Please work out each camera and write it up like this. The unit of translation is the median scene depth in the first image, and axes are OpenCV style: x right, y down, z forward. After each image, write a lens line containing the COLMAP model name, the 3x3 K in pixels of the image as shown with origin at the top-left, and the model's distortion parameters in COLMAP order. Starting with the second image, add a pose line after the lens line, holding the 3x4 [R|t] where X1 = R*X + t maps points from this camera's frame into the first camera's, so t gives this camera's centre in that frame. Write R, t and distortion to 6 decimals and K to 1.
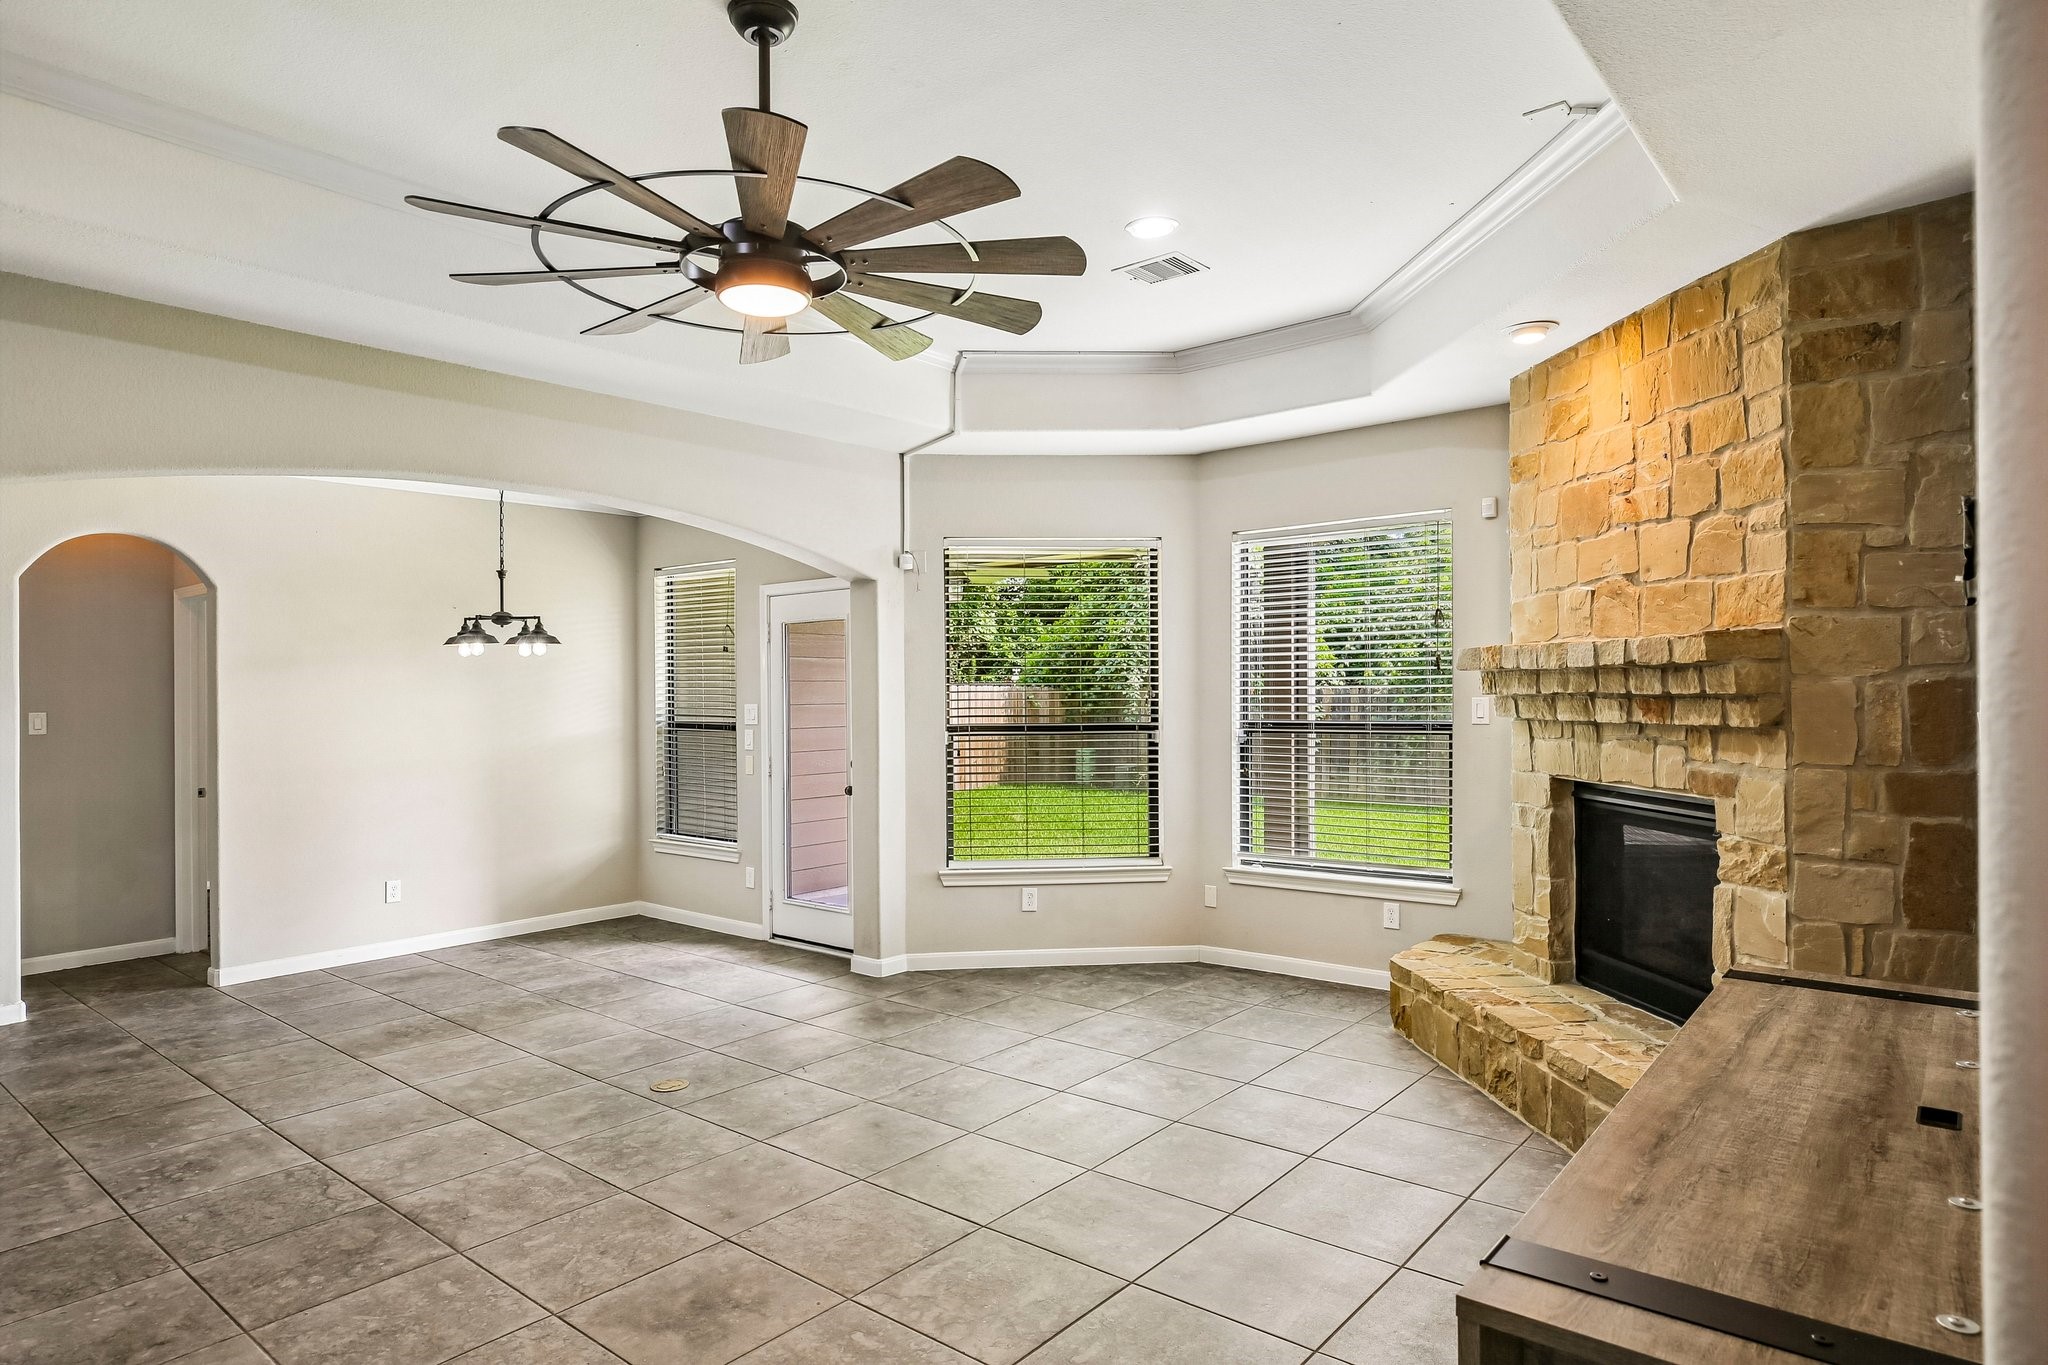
lens RADIAL K [[1167.8, 0, 1021.9], [0, 1167.8, 666.3], [0, 0, 1]] dist [-0.032954, 0.023419]
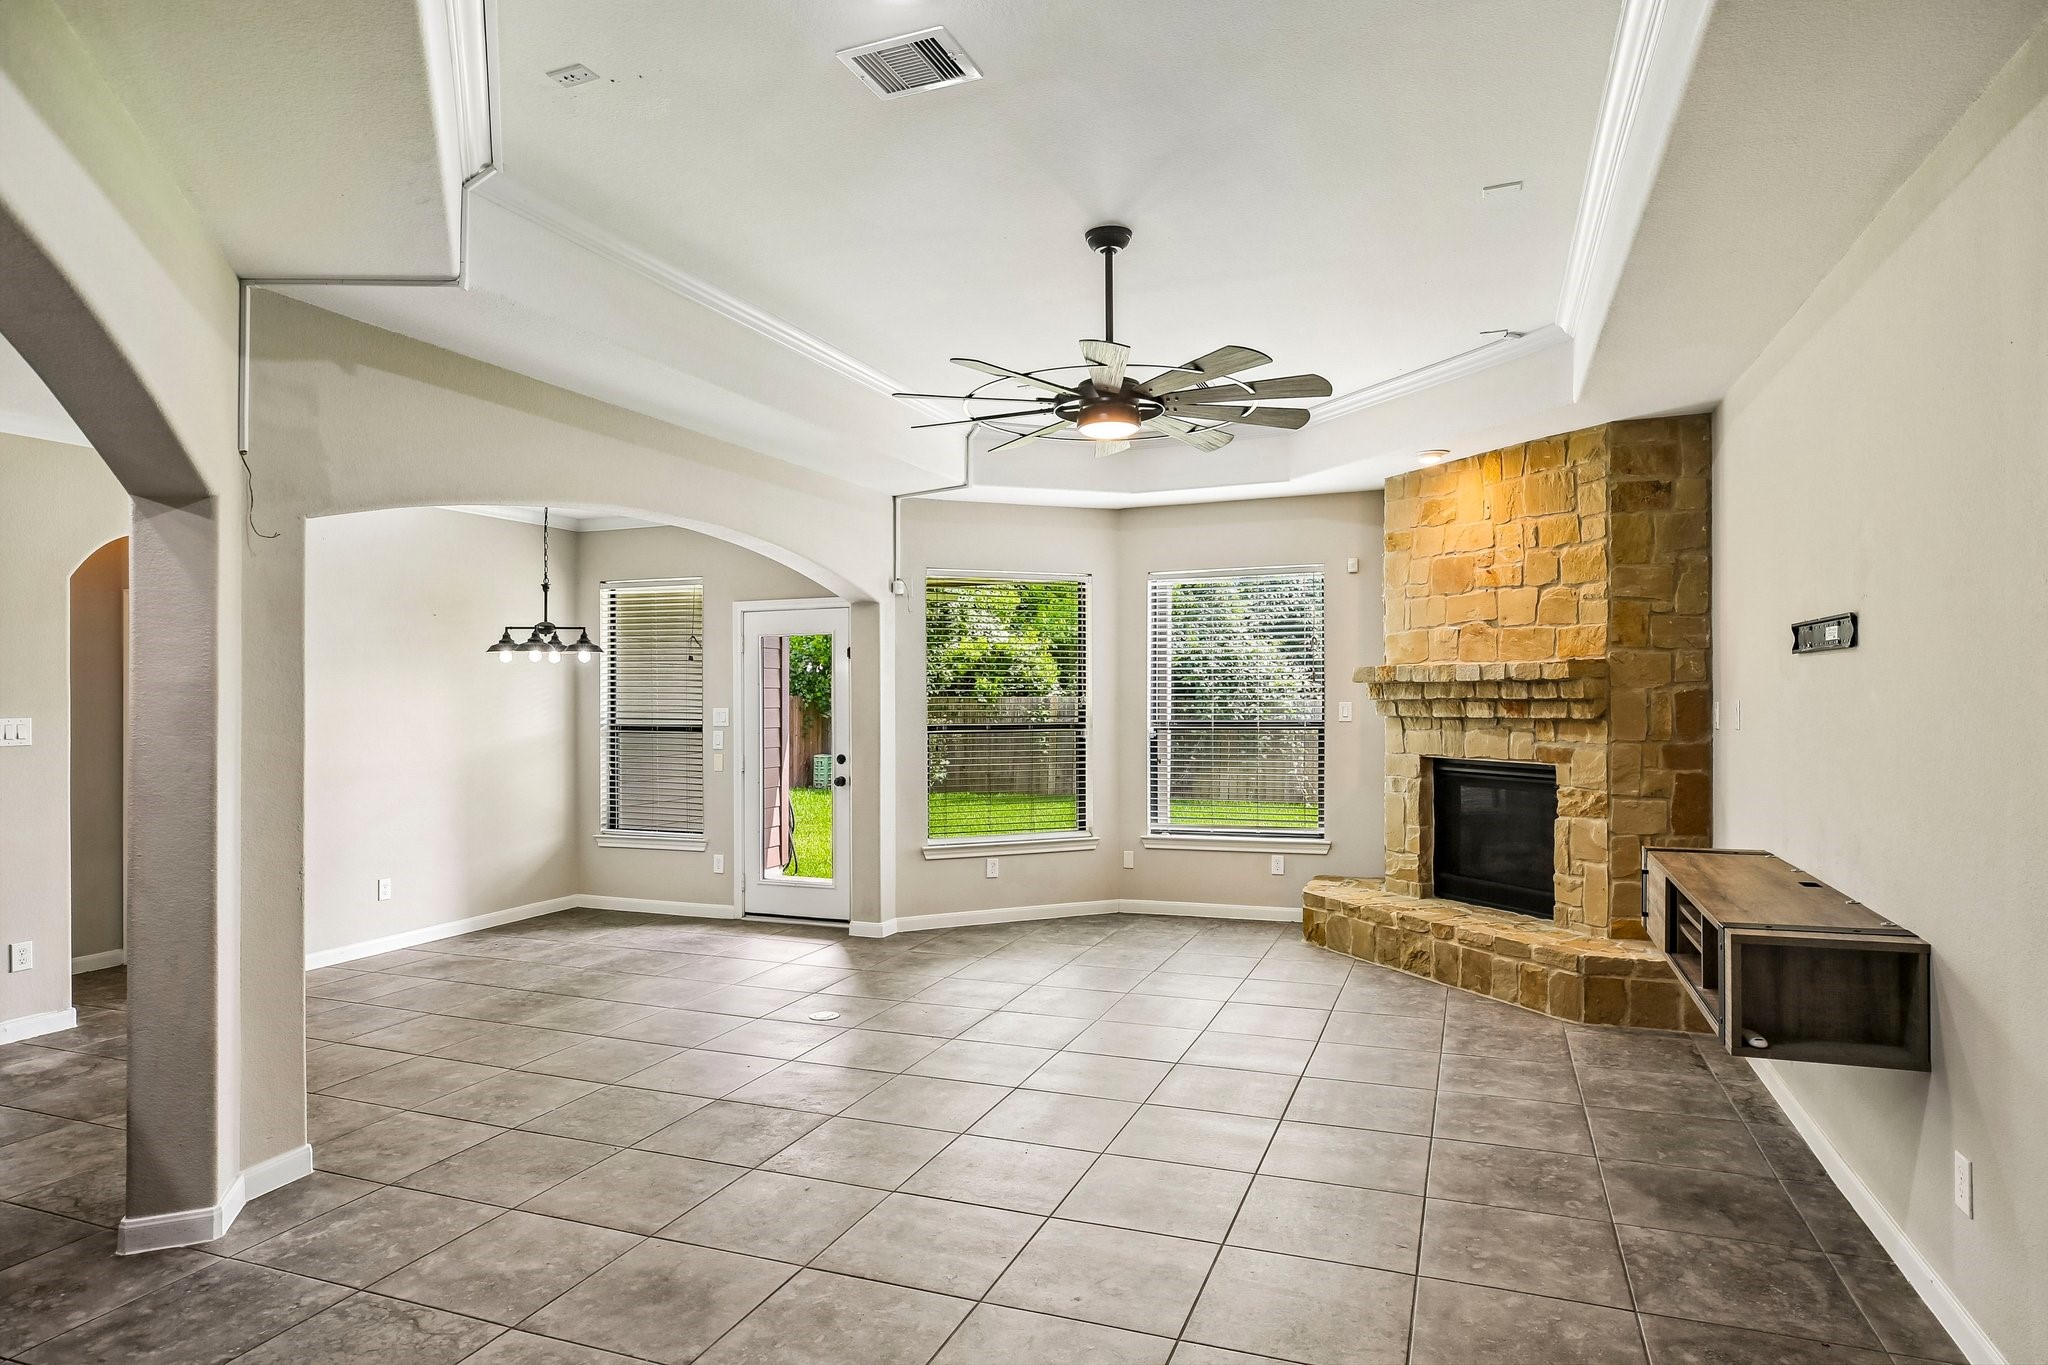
lens RADIAL K [[1167.8, 0, 1021.9], [0, 1167.8, 666.3], [0, 0, 1]] dist [-0.032954, 0.023419]
pose [[0.949575, 0.011287, 0.313337, -0.547529], [-0.008999, 0.999921, -0.008747, -0.000125], [-0.313411, 0.005487, 0.949602, -0.262307]]
